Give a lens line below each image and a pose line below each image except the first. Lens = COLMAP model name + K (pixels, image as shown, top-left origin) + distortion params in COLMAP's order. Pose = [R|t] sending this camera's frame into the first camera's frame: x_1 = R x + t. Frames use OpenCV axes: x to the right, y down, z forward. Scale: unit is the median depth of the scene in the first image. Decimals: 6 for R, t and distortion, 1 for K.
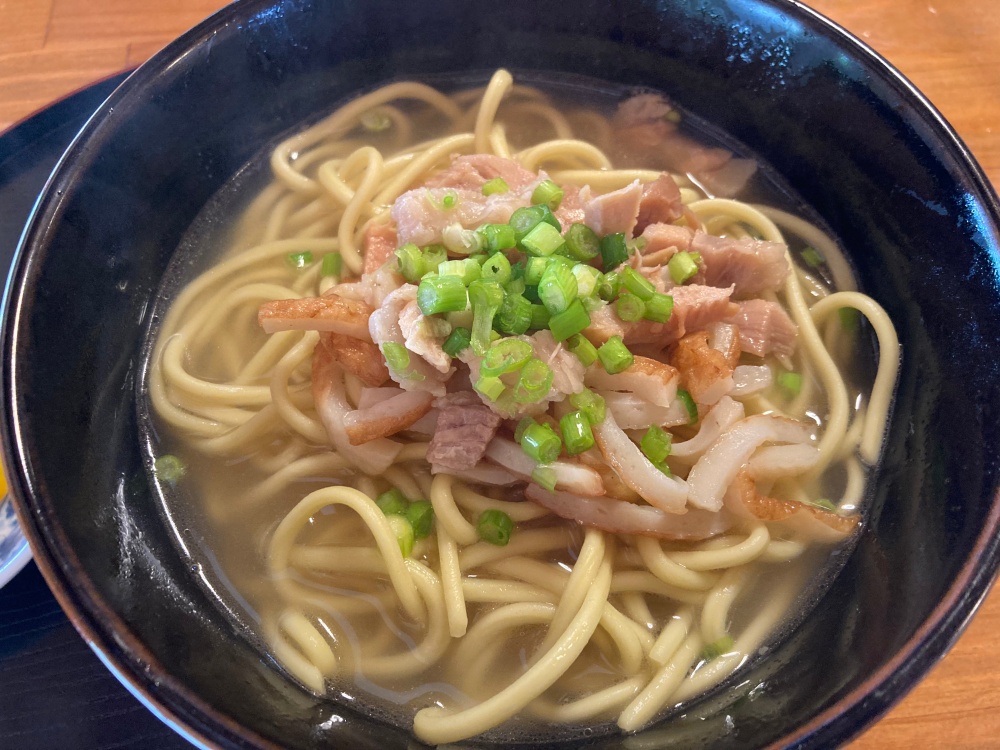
lens RADIAL K [[830.0, 0, 498.3], [0, 830.0, 371.5], [0, 0, 1]] dist [-0.010848, -0.048164]
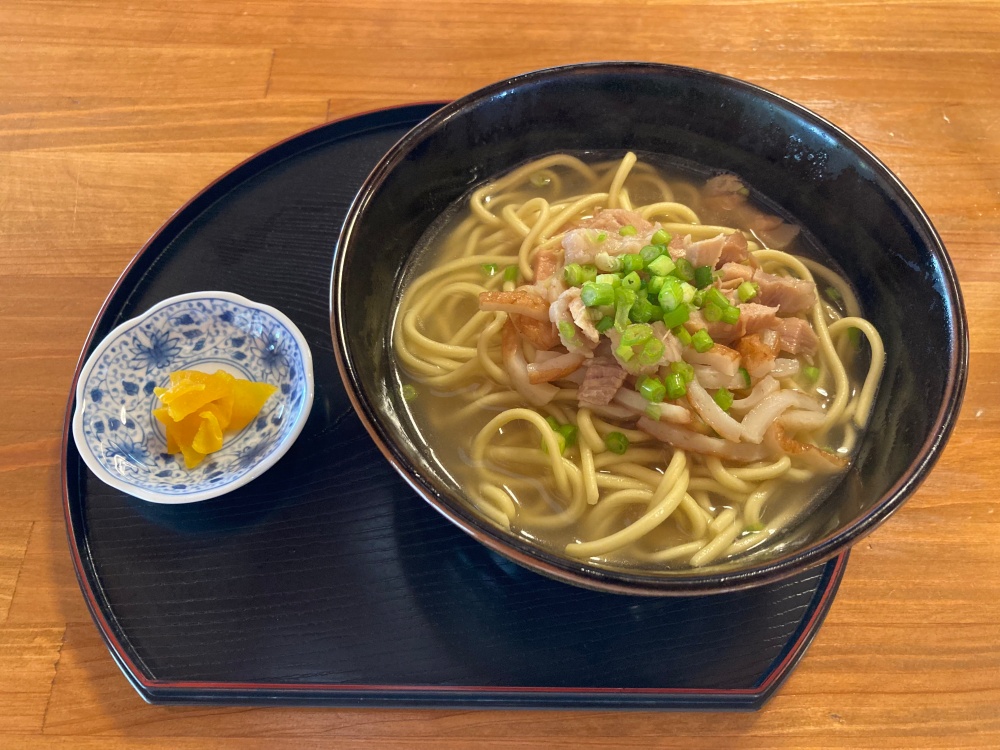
lens RADIAL K [[830.0, 0, 499.2], [0, 830.0, 378.4], [0, 0, 1]] dist [-0.010848, -0.048164]
pose [[0.995987, 0.082366, -0.035008, -0.169734], [-0.083544, 0.995937, -0.033620, 0.125979], [0.032097, 0.036409, 0.998821, -0.552937]]
